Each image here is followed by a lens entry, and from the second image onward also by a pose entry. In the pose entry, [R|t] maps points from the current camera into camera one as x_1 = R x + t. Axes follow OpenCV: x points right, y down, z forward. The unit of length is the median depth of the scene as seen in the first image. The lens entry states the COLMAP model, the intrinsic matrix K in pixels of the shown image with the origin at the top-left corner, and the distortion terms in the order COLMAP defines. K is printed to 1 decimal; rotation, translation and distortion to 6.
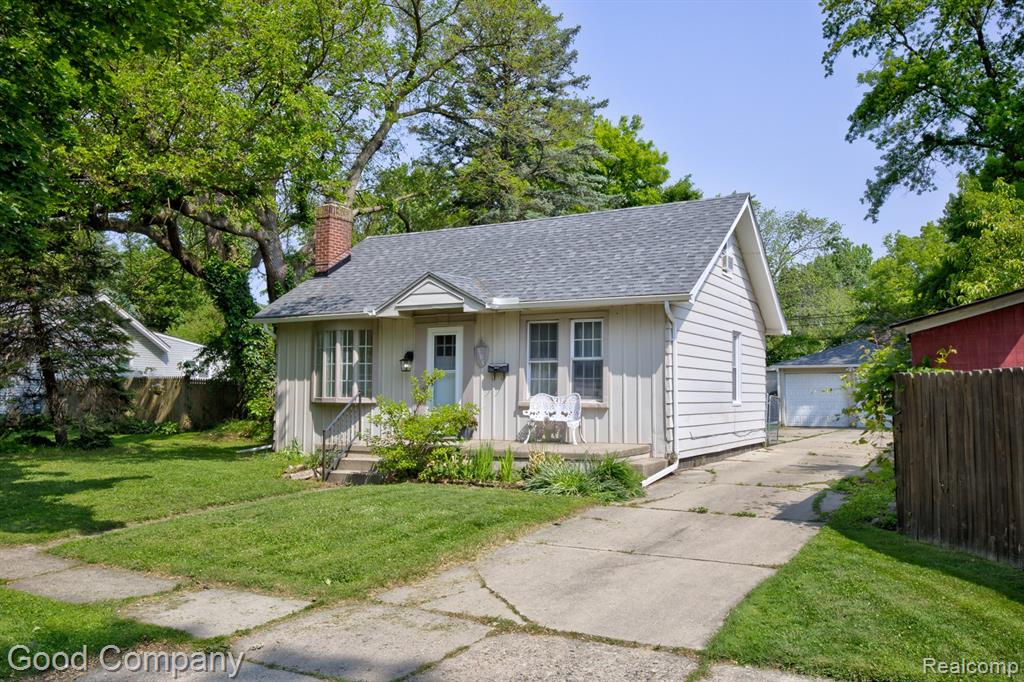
lens RADIAL K [[840.6, 0, 512.0], [0, 840.6, 341.0], [0, 0, 1]] dist [0.081102, 0.001720]
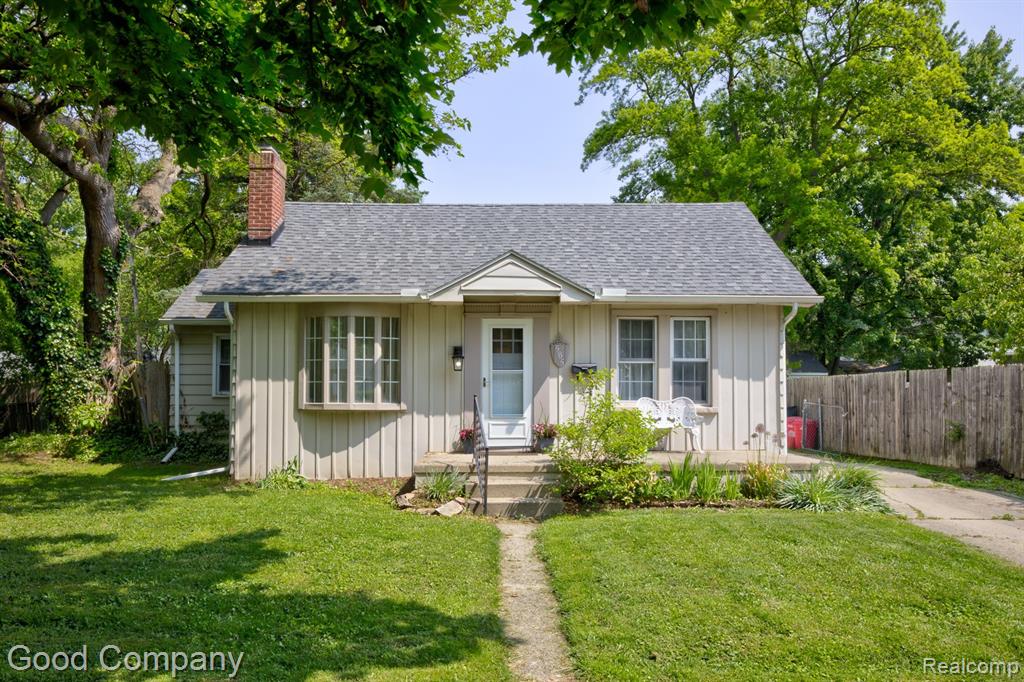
lens RADIAL K [[782.1, 0, 510.2], [0, 782.1, 389.6], [0, 0, 1]] dist [-0.007138, -0.001233]
pose [[0.857078, 0.000311, 0.515186, -0.482181], [-0.030144, 0.998317, 0.049545, 0.015452], [-0.514303, -0.057994, 0.855645, 0.333040]]
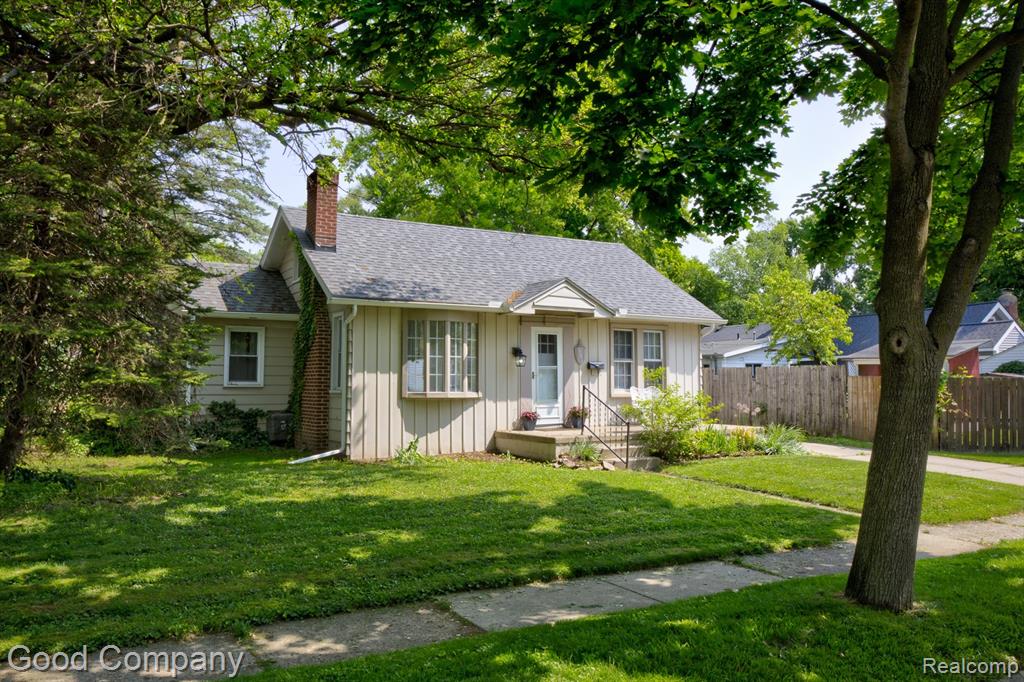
lens RADIAL K [[776.5, 0, 512.0], [0, 776.5, 341.0], [0, 0, 1]] dist [-0.004946, -0.000080]
pose [[0.483377, 0.043005, 0.874356, -0.999528], [-0.054513, 0.998333, -0.018967, 0.023771], [-0.873714, -0.038496, 0.484915, 0.552453]]
